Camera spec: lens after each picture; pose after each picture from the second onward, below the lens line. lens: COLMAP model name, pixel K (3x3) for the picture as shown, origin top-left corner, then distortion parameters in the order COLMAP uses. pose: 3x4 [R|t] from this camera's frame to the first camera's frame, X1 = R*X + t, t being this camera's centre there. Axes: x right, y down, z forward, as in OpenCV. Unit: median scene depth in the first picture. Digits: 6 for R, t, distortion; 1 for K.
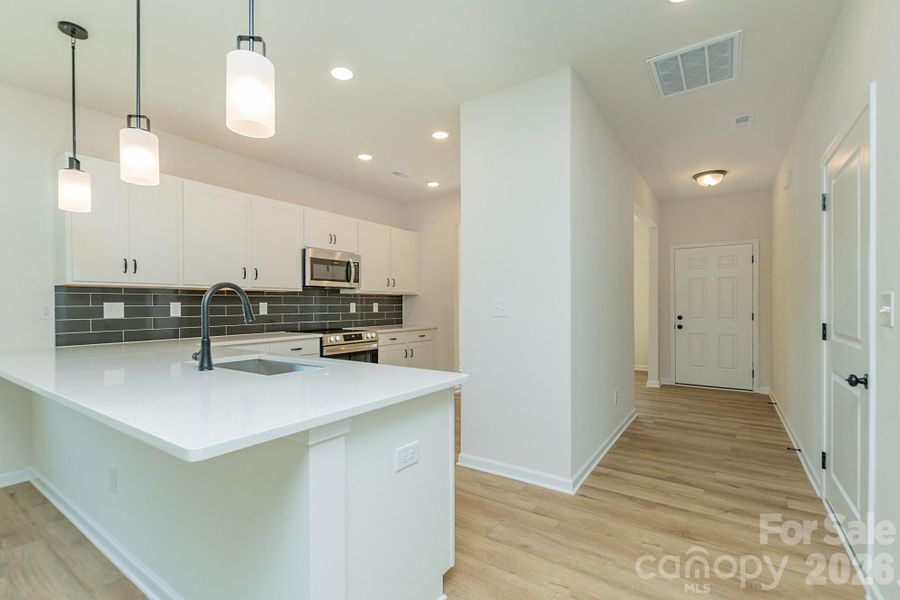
lens RADIAL K [[401.7, 0, 469.2], [0, 401.7, 309.3], [0, 0, 1]] dist [0.007449, -0.000515]
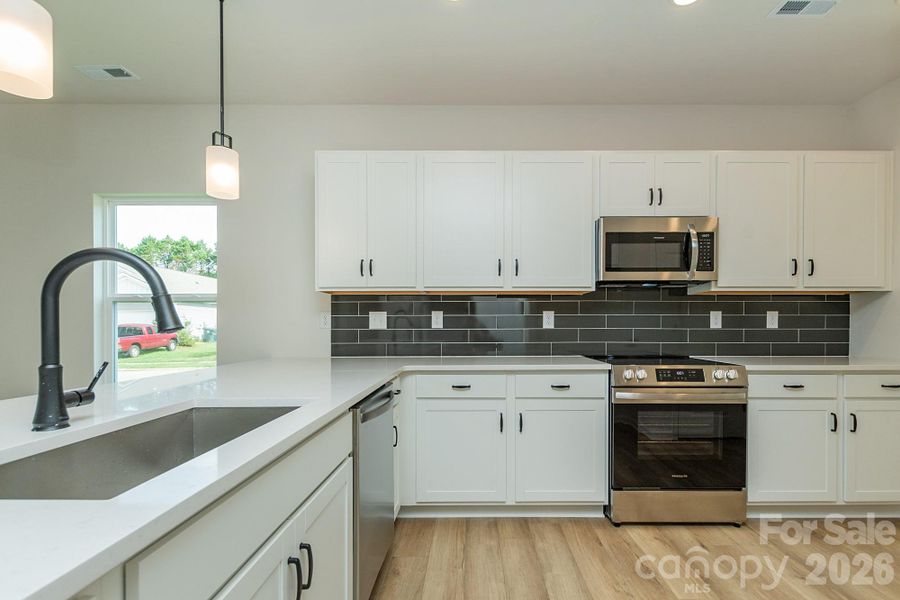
lens RADIAL K [[401.7, 0, 480.8], [0, 401.7, 329.2], [0, 0, 1]] dist [0.007449, -0.000515]
pose [[0.538214, 0.012083, -0.842722, 0.005566], [-0.010488, 0.999916, 0.007639, 0.008972], [0.842743, 0.004728, 0.538295, 0.485410]]
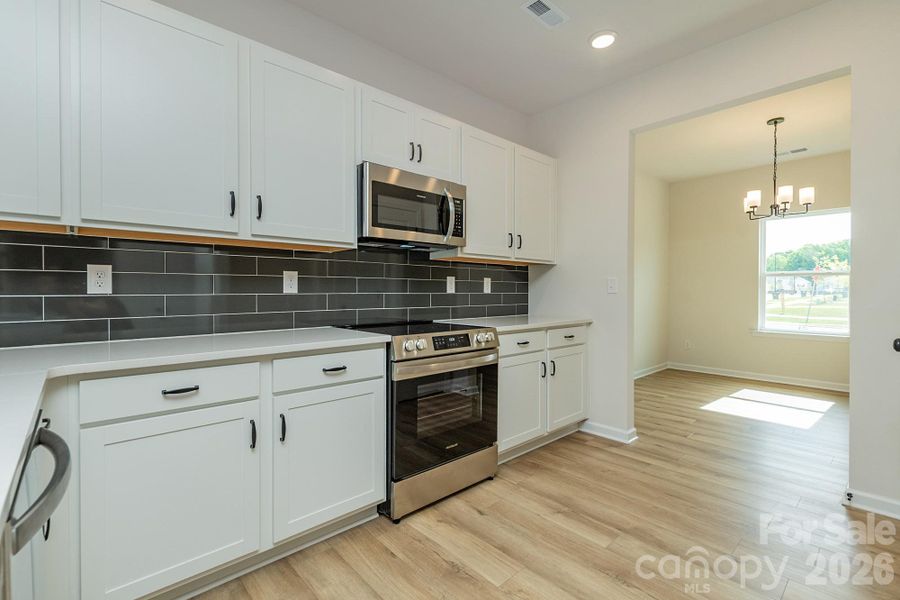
lens RADIAL K [[401.7, 0, 447.9], [0, 401.7, 295.2], [0, 0, 1]] dist [0.007449, -0.000515]
pose [[0.960964, 0.009376, -0.276514, -0.150167], [-0.008866, 0.999956, 0.003095, 0.010379], [0.276531, -0.000523, 0.961005, 0.499168]]
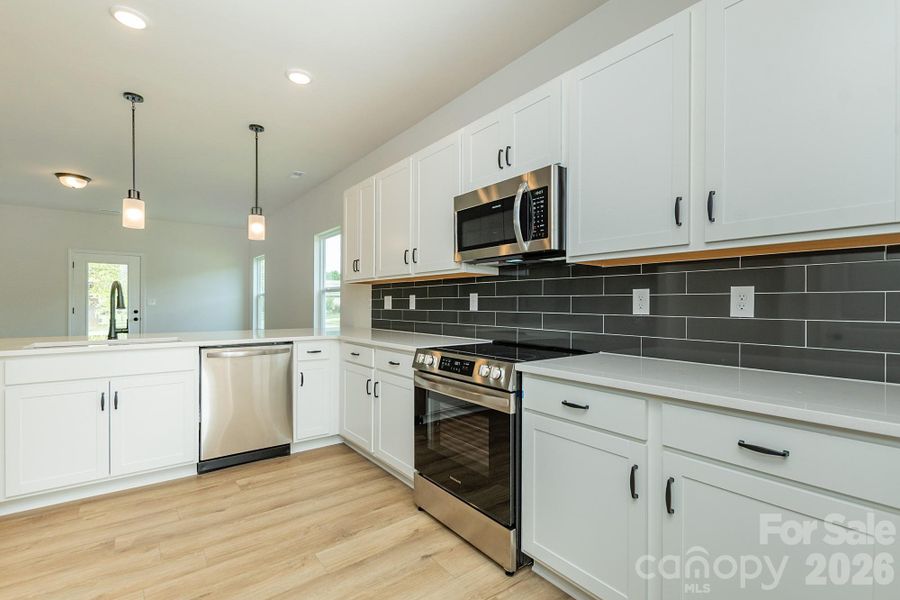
lens RADIAL K [[401.7, 0, 453.3], [0, 401.7, 305.0], [0, 0, 1]] dist [0.007449, -0.000515]
pose [[-0.336053, 0.006209, -0.941822, 0.130808], [-0.011195, 0.999881, 0.010587, -0.003634], [0.941776, 0.014101, -0.335944, 1.091141]]
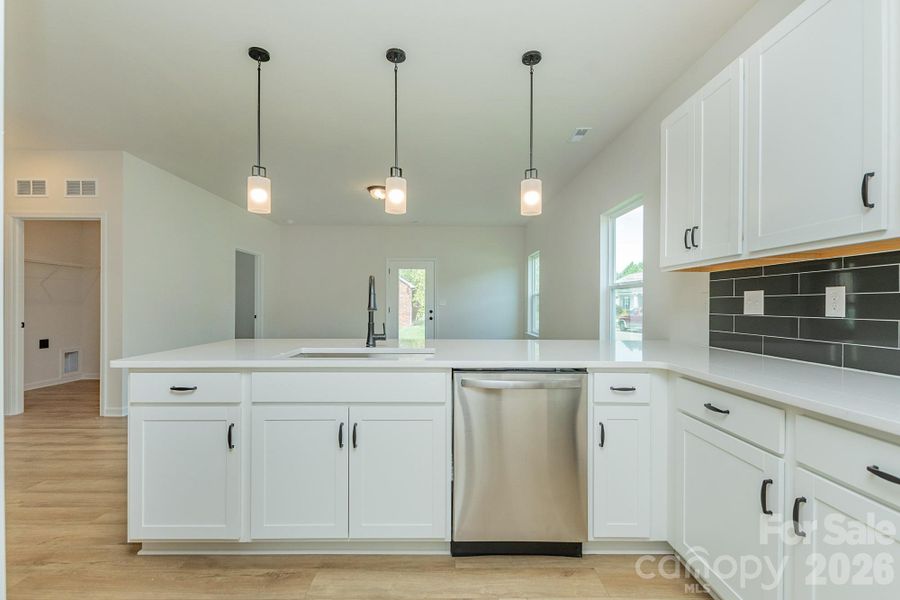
lens RADIAL K [[401.7, 0, 448.5], [0, 401.7, 297.6], [0, 0, 1]] dist [0.007449, -0.000515]
pose [[-0.842638, -0.008194, -0.538419, -0.076172], [-0.007199, 0.999966, -0.003952, -0.000063], [0.538433, 0.000546, -0.842668, 0.881469]]
